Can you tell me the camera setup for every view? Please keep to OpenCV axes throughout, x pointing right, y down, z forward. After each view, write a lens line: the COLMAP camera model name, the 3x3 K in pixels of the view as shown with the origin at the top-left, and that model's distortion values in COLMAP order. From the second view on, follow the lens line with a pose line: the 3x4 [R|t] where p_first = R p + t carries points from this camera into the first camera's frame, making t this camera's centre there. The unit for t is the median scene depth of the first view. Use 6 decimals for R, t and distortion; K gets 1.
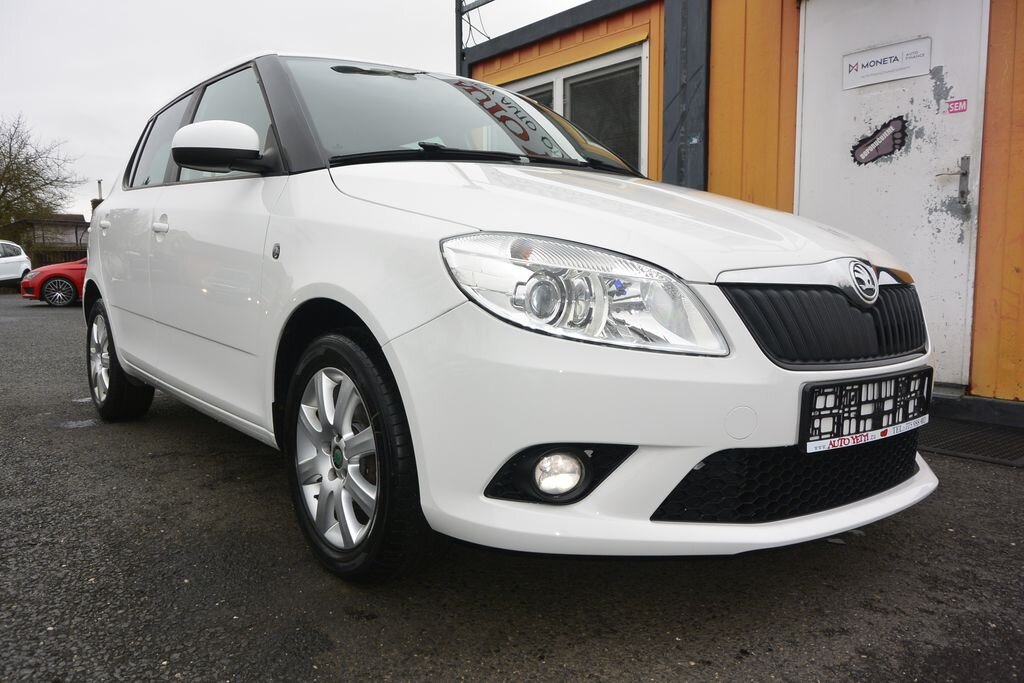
lens RADIAL K [[783.5, 0, 508.1], [0, 783.5, 340.3], [0, 0, 1]] dist [0.003107, 0.008344]
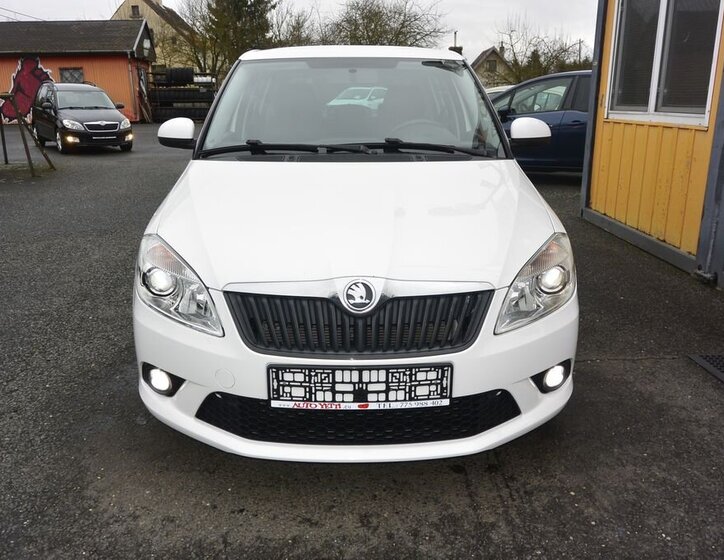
lens RADIAL K [[635.9, 0, 362.0], [0, 635.9, 279.5], [0, 0, 1]] dist [0.059260, -0.000631]
pose [[0.798849, 0.163515, -0.578880, 0.990085], [-0.050780, 0.977241, 0.205962, -0.300249], [0.599384, -0.135137, 0.788972, 0.129210]]
